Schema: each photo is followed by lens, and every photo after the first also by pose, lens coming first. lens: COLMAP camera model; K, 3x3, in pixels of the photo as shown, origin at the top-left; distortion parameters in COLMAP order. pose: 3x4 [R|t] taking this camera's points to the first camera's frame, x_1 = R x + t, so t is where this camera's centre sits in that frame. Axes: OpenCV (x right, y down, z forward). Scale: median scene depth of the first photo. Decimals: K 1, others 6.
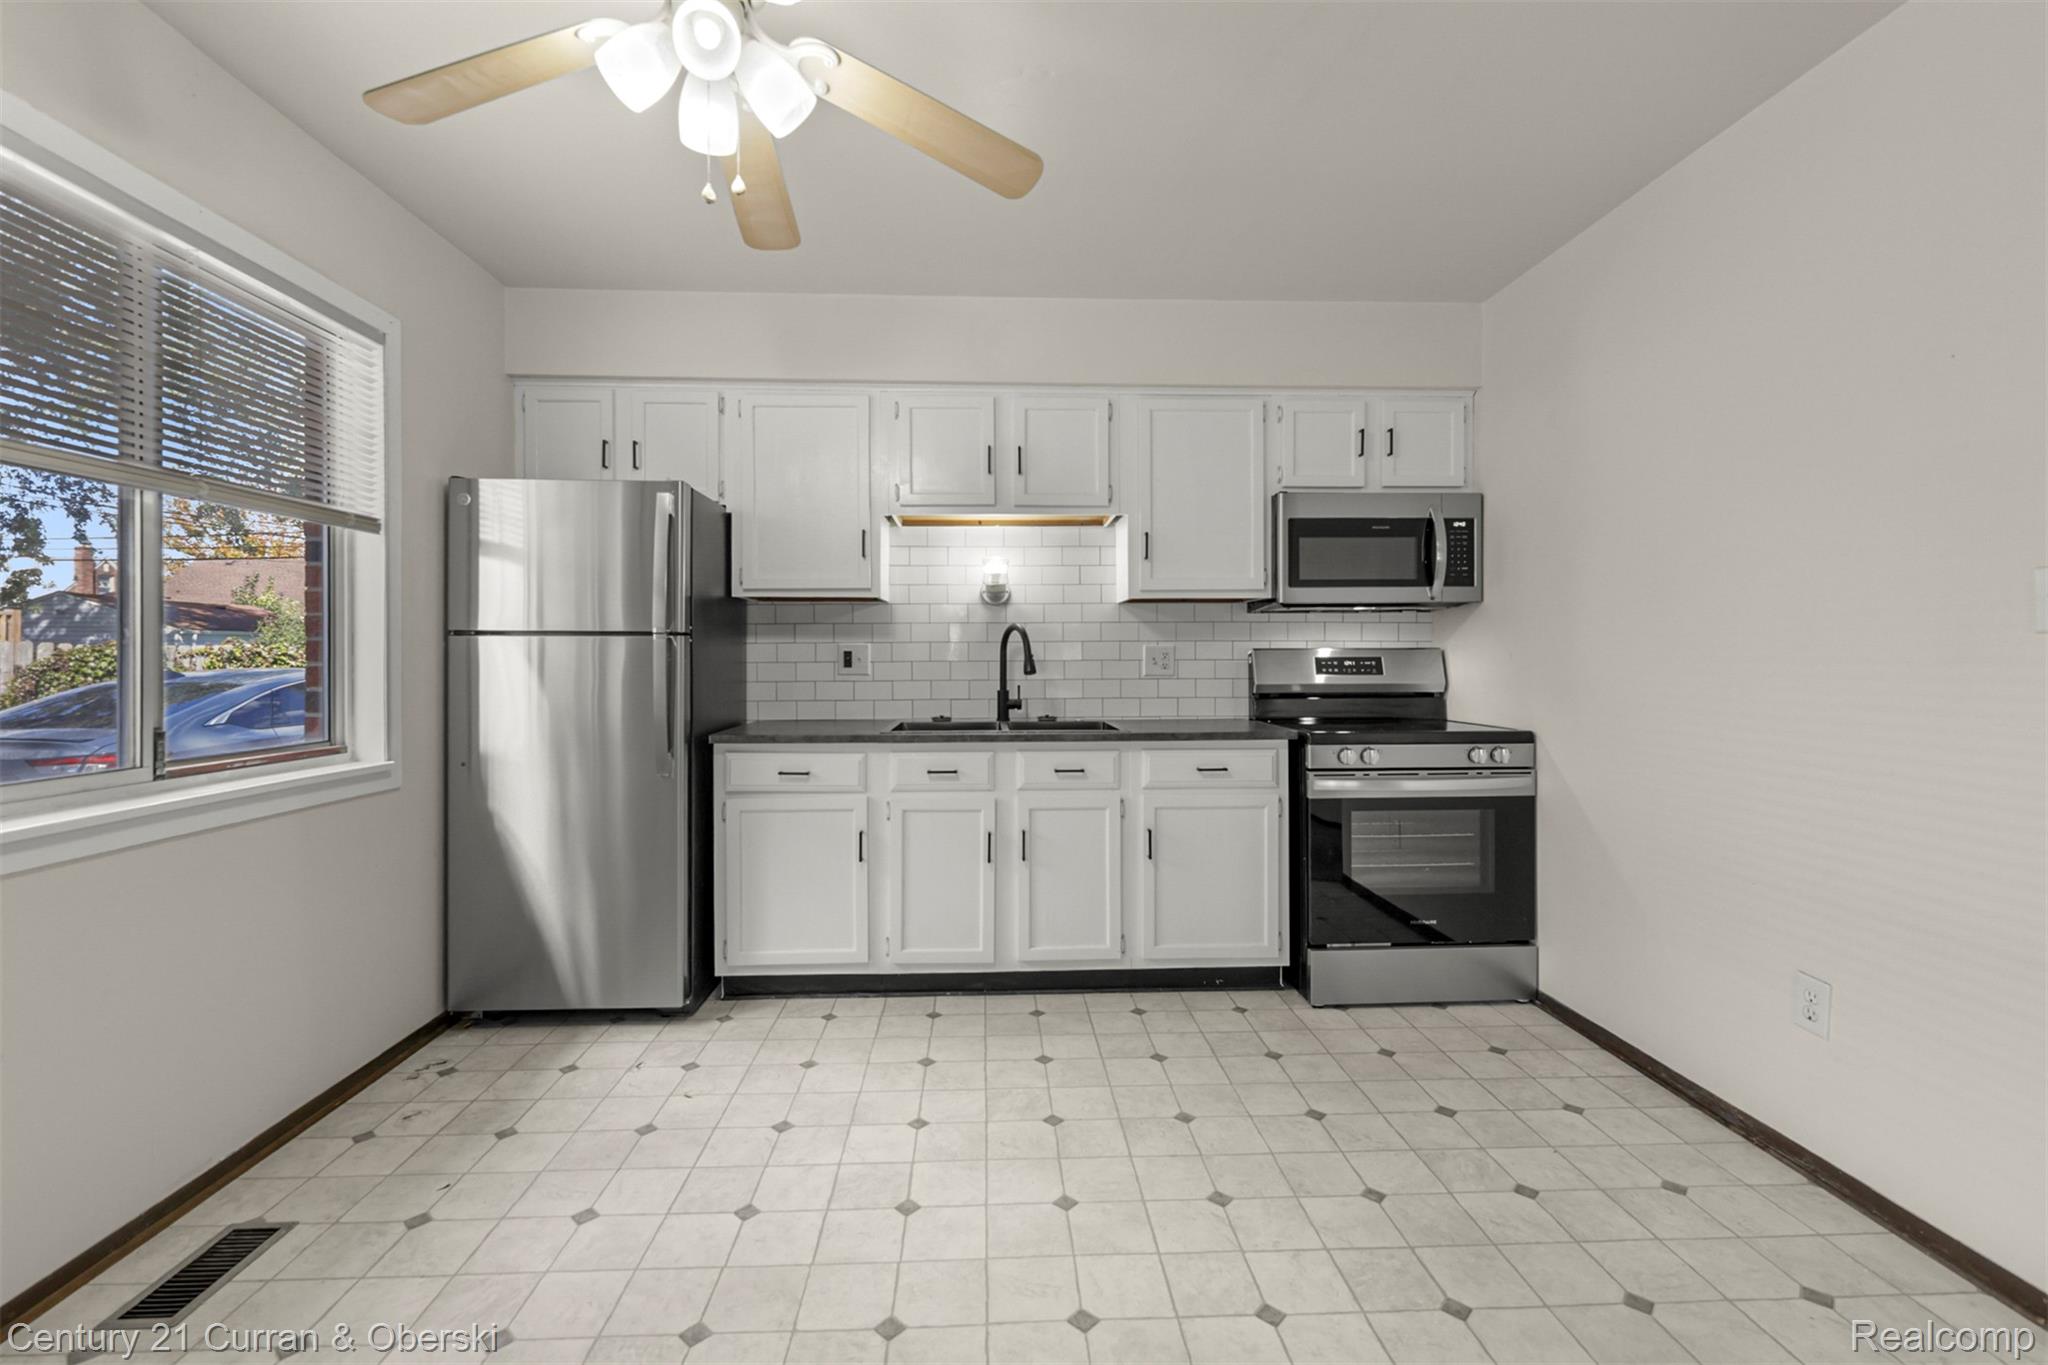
lens RADIAL K [[893.4, 0, 1025.7], [0, 893.4, 657.4], [0, 0, 1]] dist [0.001488, 0.000423]
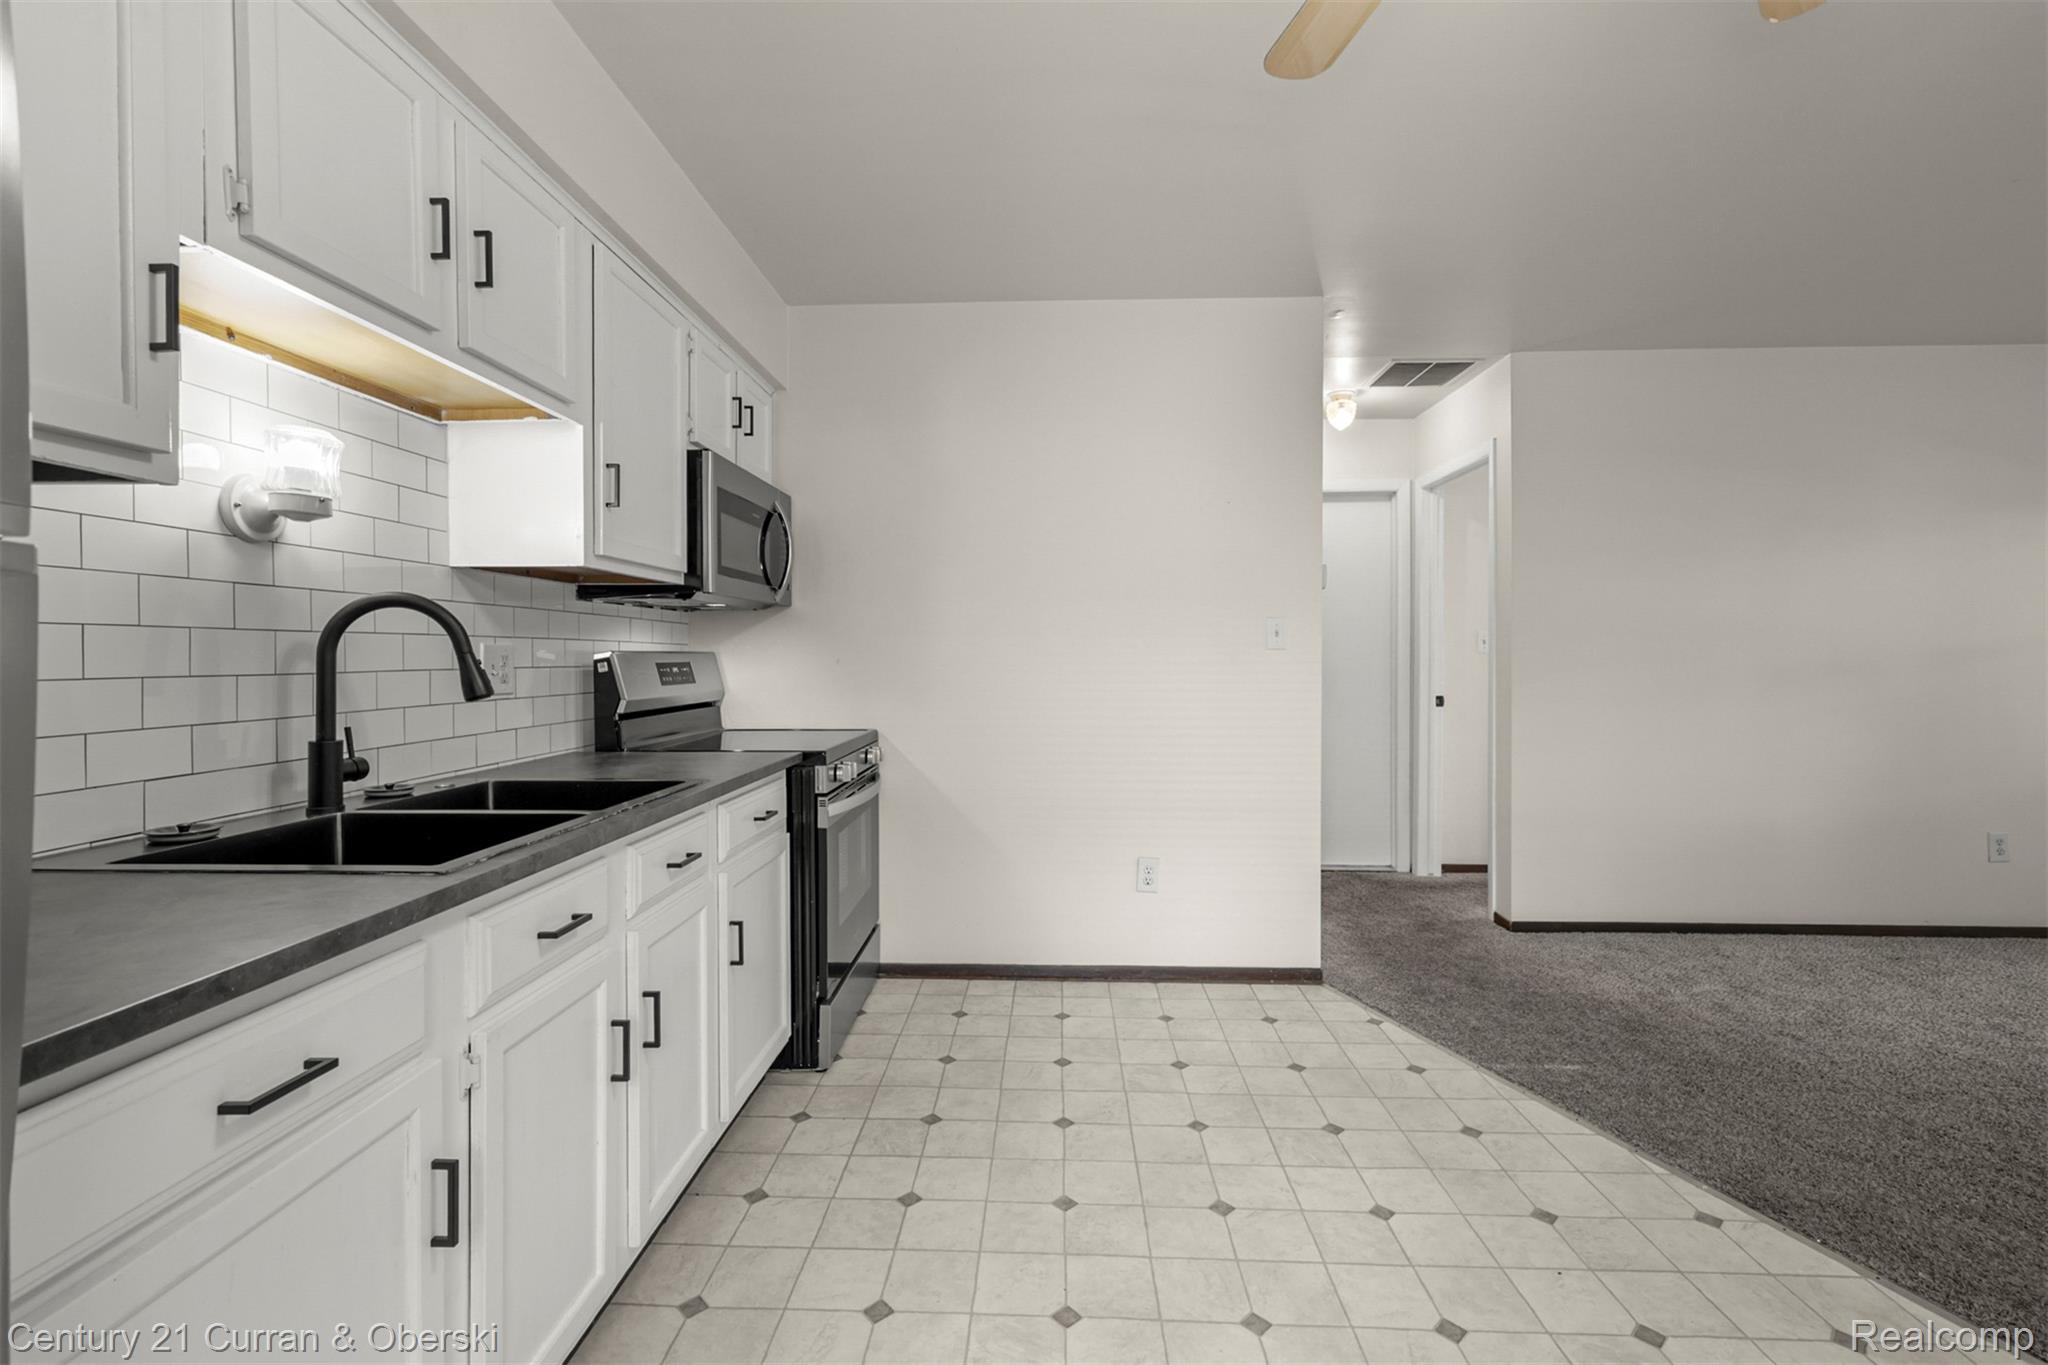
lens RADIAL K [[896.5, 0, 1022.4], [0, 896.5, 658.4], [0, 0, 1]] dist [0.012793, 0.000107]
pose [[0.085024, 0.000381, 0.996379, -0.510705], [0.001855, 0.999998, -0.000541, -0.003412], [-0.996377, 0.001894, 0.085023, 0.723782]]
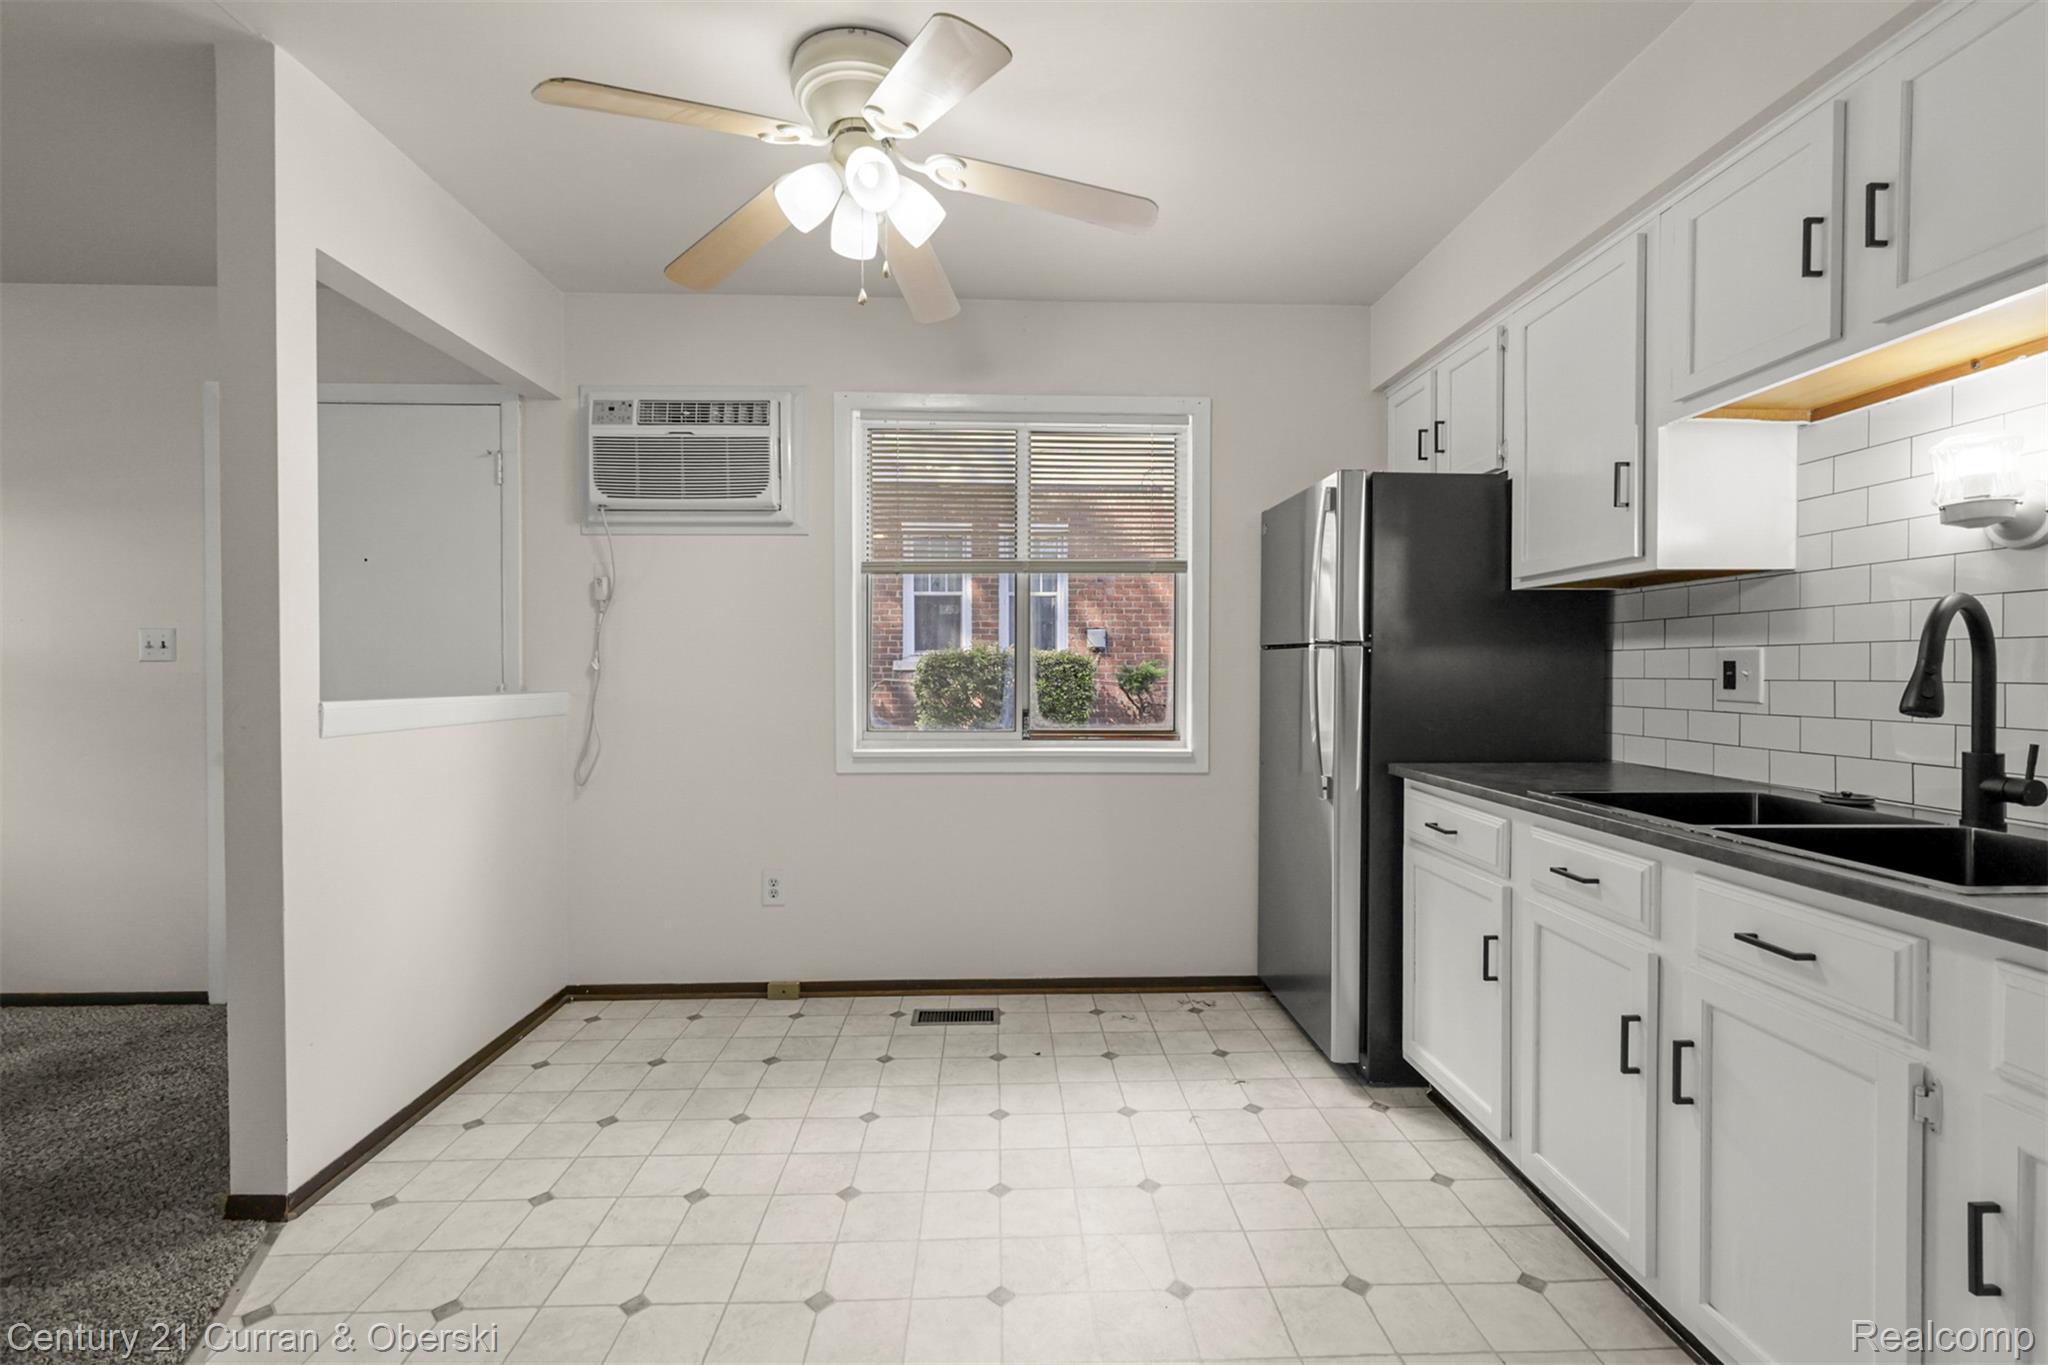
lens RADIAL K [[889.3, 0, 1025.4], [0, 889.3, 676.0], [0, 0, 1]] dist [0.000492, 0.000156]
pose [[-0.010268, 0.011686, -0.999879, 0.461756], [-0.003074, 0.999927, 0.011718, -0.003286], [0.999943, 0.003194, -0.010231, 0.646945]]
